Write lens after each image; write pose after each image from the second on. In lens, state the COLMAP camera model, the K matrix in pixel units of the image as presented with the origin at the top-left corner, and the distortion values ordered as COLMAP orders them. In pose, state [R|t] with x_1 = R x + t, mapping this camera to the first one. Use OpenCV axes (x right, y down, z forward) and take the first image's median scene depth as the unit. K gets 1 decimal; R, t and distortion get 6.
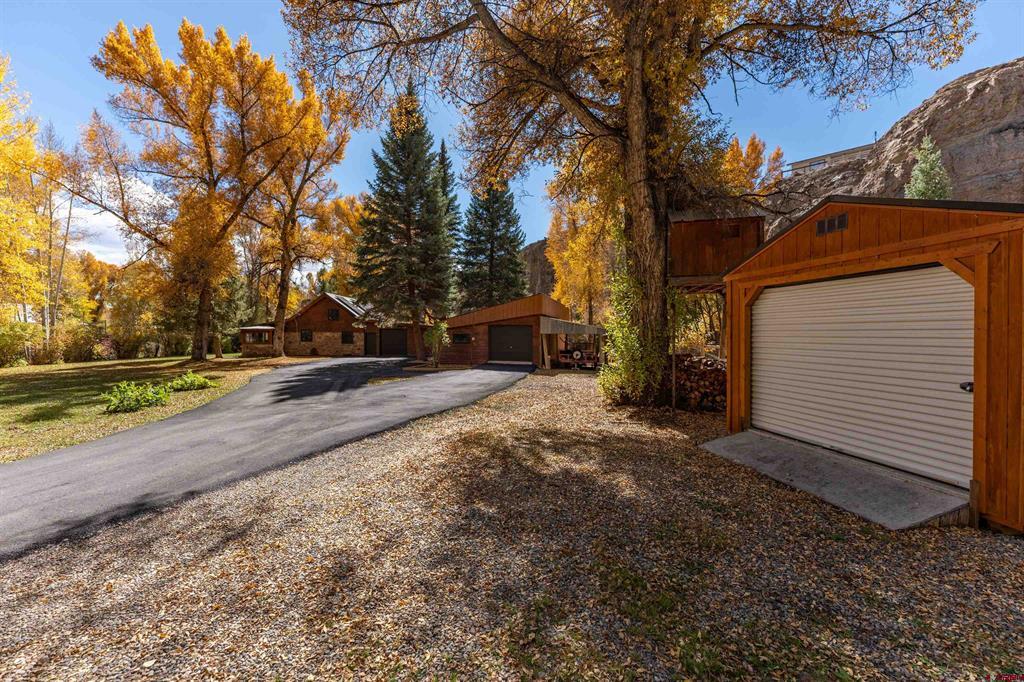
lens RADIAL K [[406.5, 0, 512.0], [0, 406.5, 341.0], [0, 0, 1]] dist [-0.000868, 0.000020]
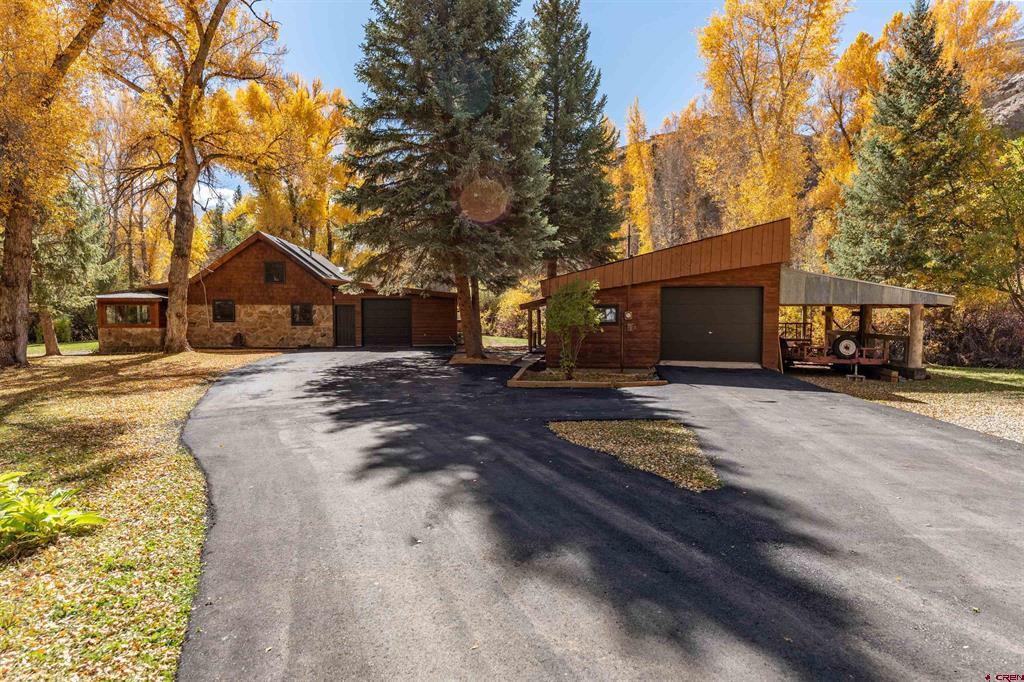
lens RADIAL K [[538.7, 0, 512.0], [0, 538.7, 341.0], [0, 0, 1]] dist [0.001066, 0.000263]
pose [[0.995906, -0.006674, 0.090147, -0.202275], [0.003069, 0.999192, 0.040064, -0.000760], [-0.090342, -0.039624, 0.995122, 0.266953]]
